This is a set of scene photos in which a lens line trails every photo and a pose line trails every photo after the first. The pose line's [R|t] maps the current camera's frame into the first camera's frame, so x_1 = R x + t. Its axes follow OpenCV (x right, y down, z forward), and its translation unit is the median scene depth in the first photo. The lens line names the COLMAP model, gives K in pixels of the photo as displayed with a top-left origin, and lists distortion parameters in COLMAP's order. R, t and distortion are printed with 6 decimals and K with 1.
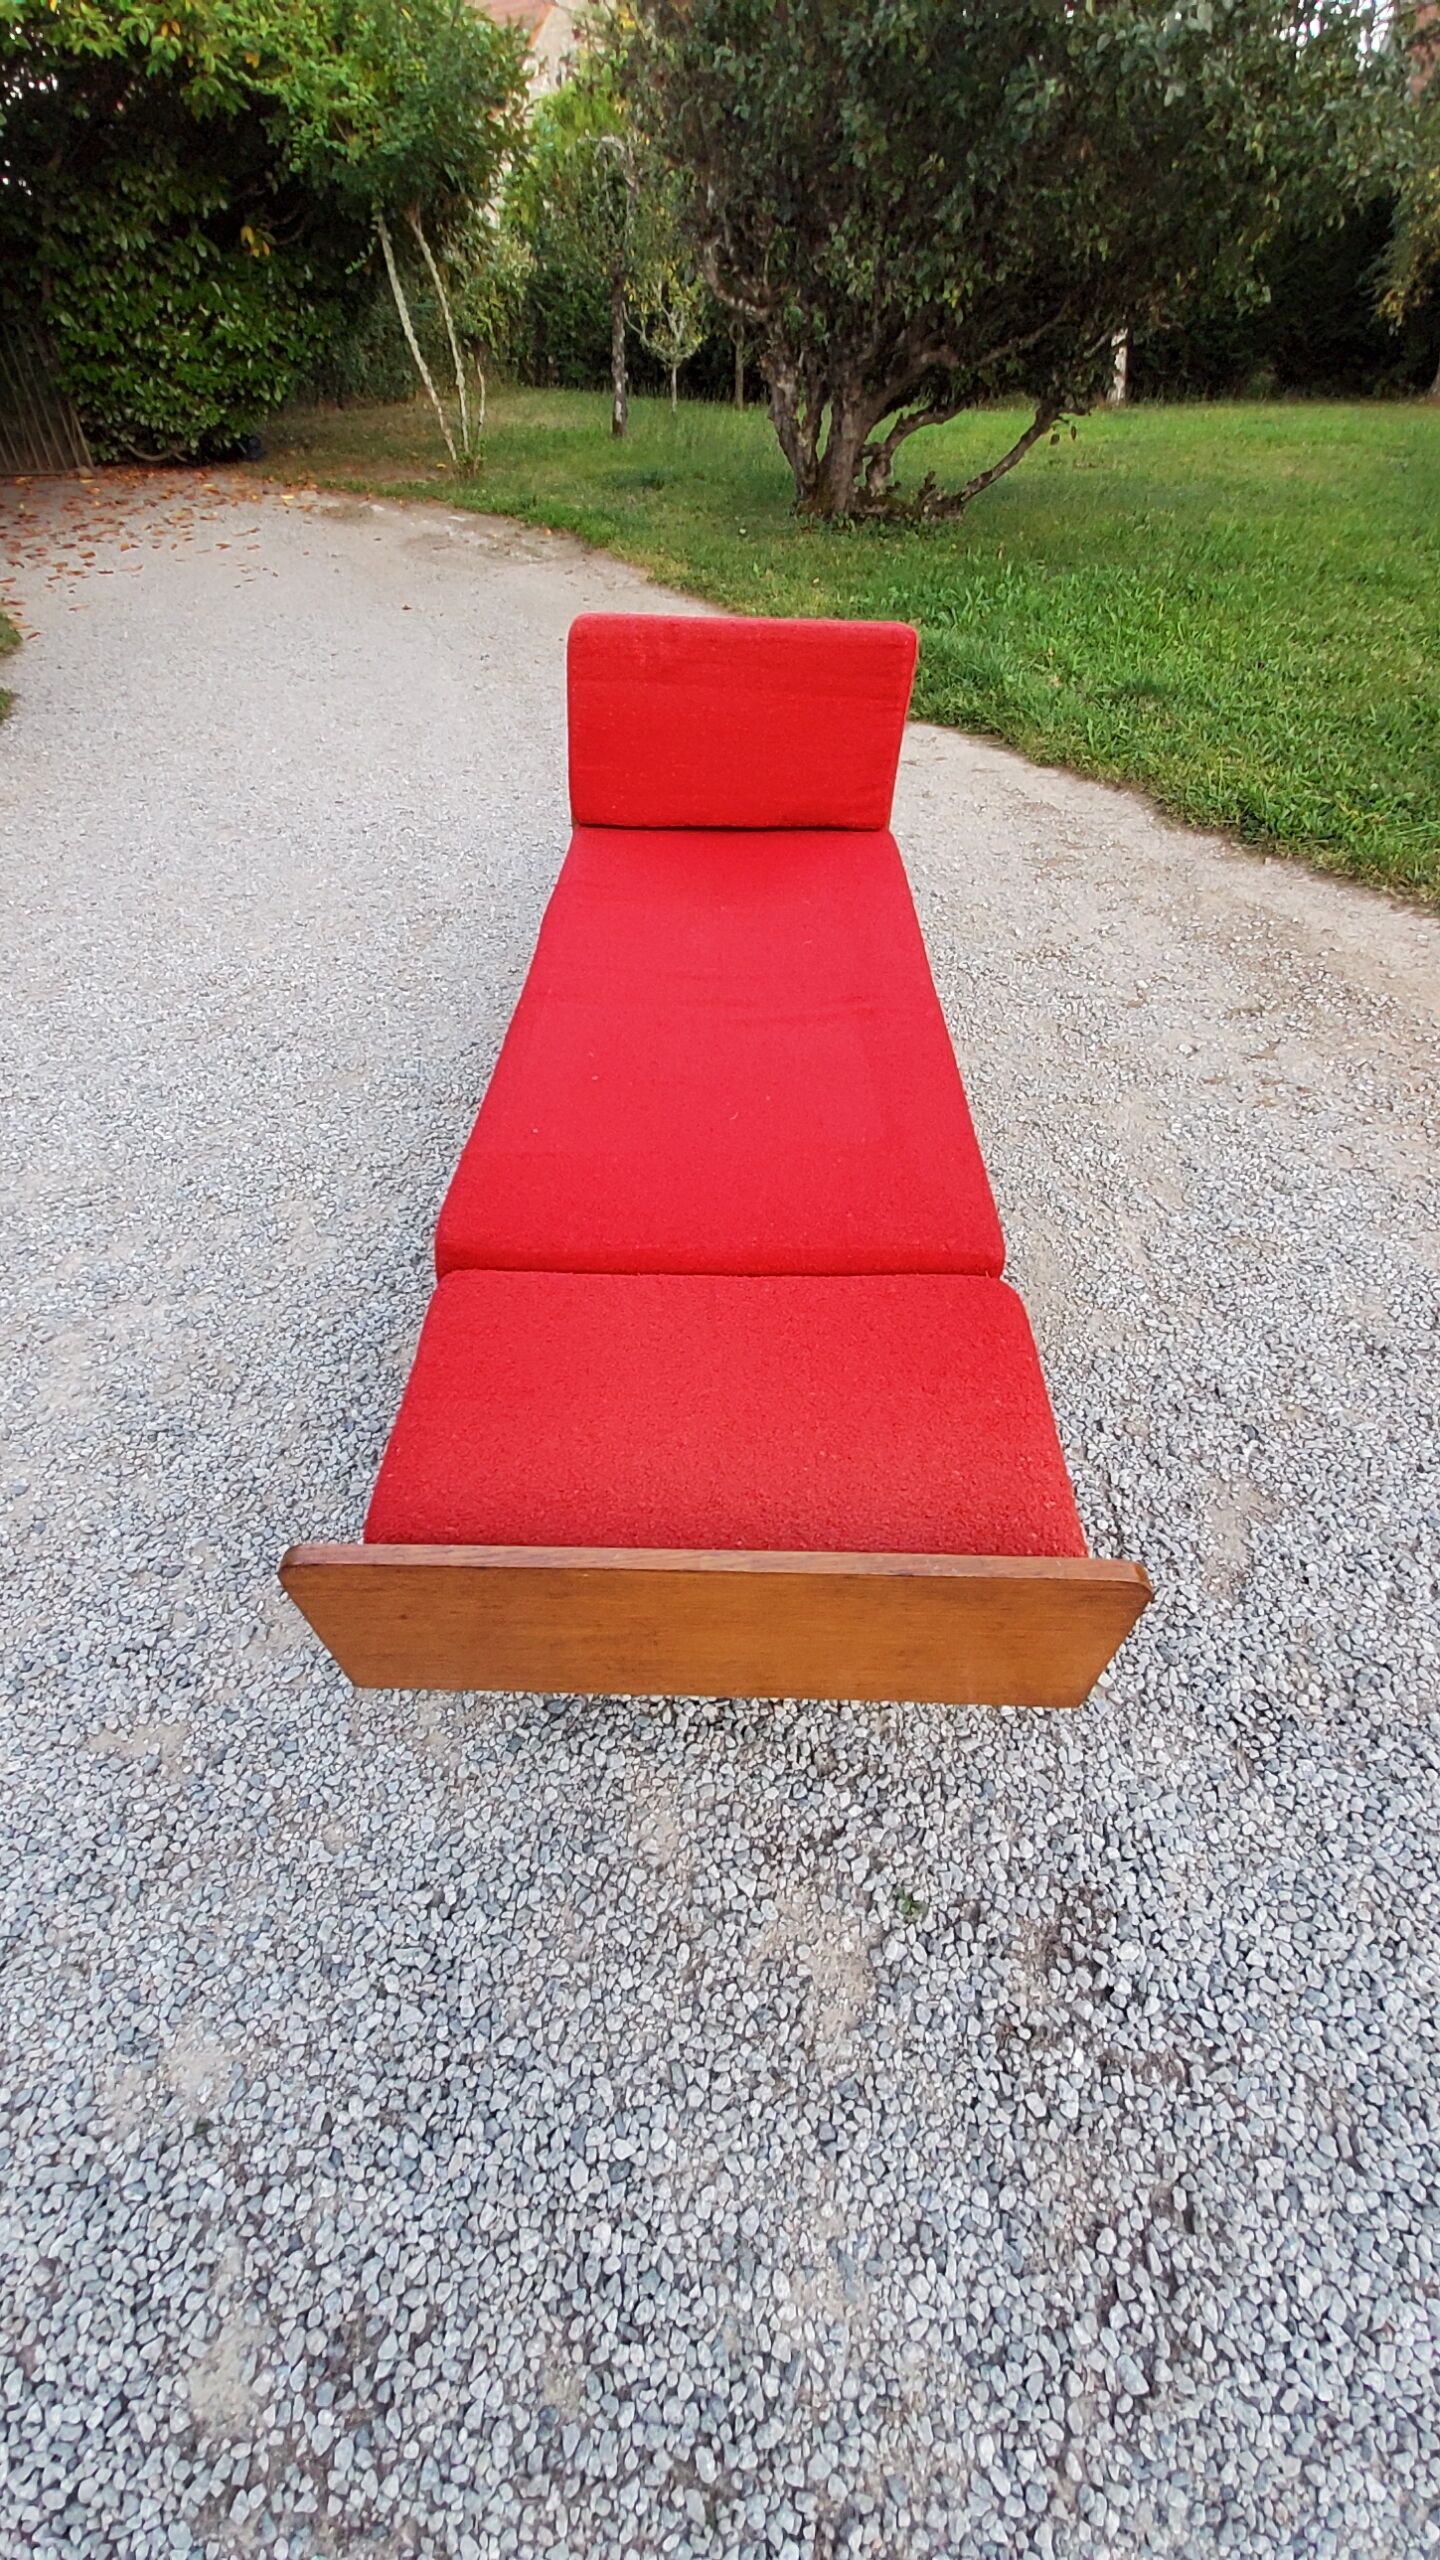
lens RADIAL K [[1010.3, 0, 720.0], [0, 1010.3, 1280.0], [0, 0, 1]] dist [0.027595, -0.017465]
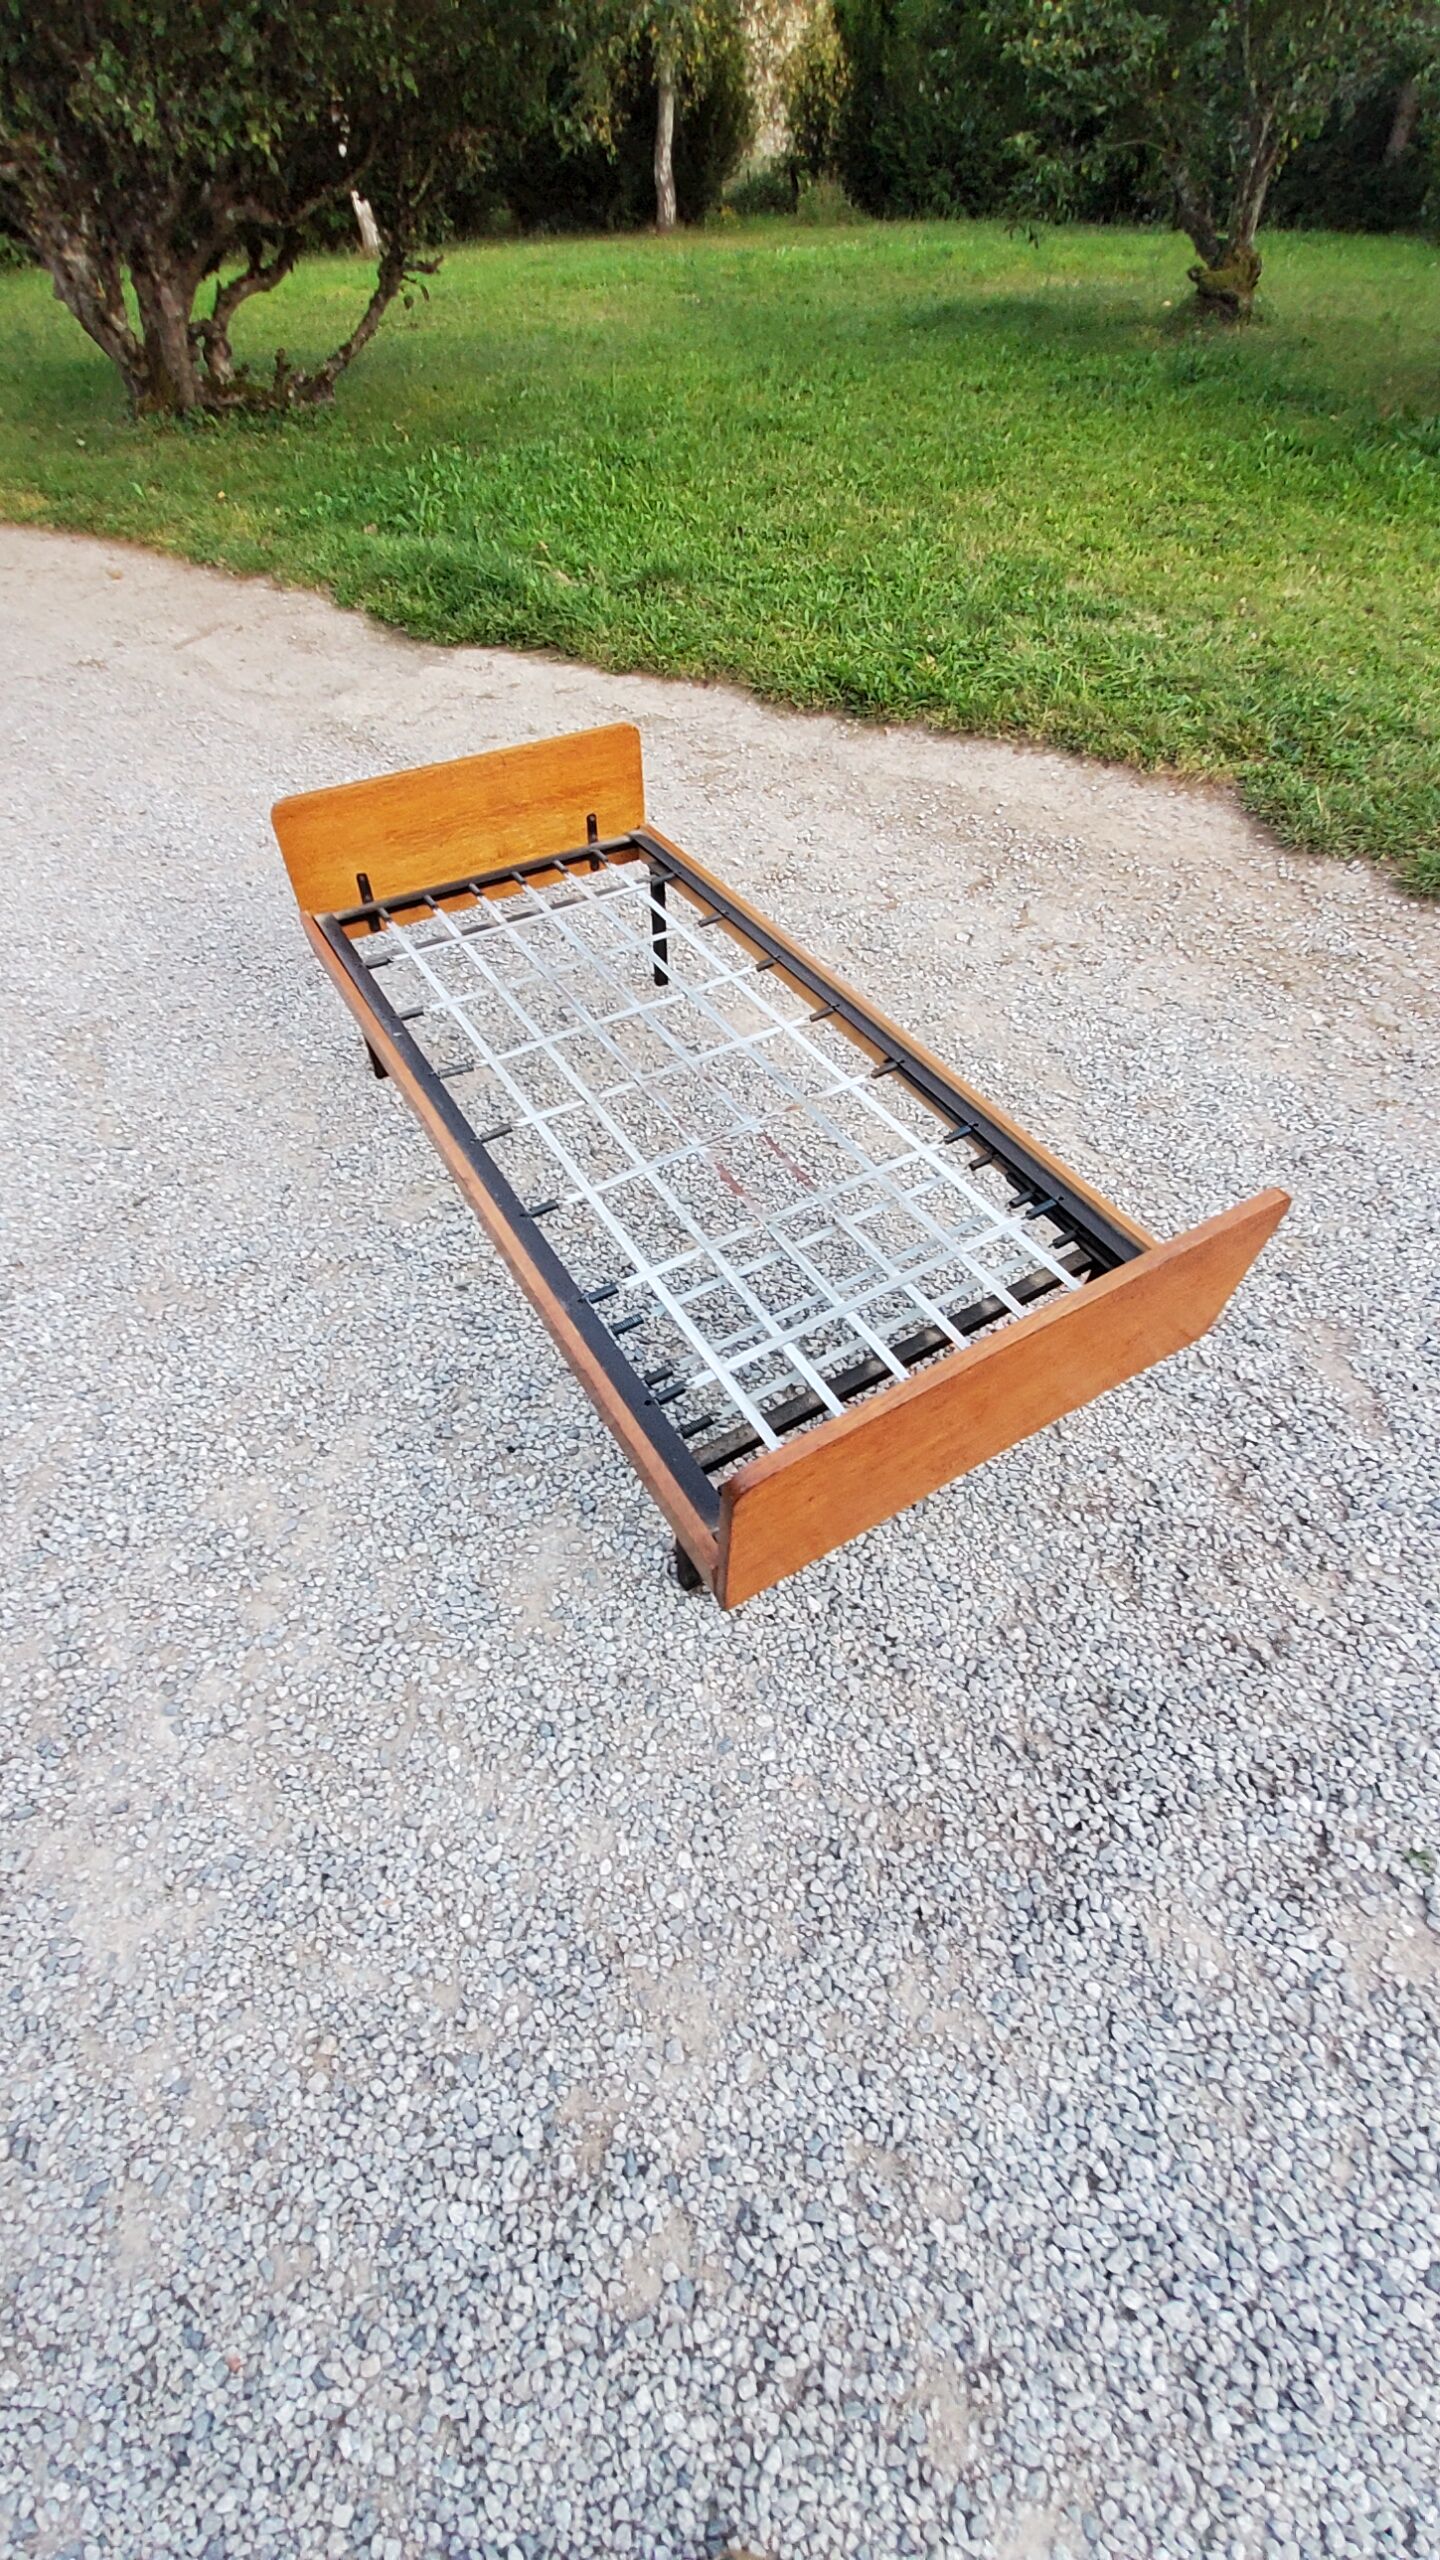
lens RADIAL K [[980.1, 0, 720.8], [0, 980.1, 1271.4], [0, 0, 1]] dist [0.018175, -0.013277]
pose [[0.844614, -0.404264, 0.350995, -0.473173], [0.368472, 0.914570, 0.166702, -0.333013], [-0.388401, -0.011467, 0.921419, 0.309697]]
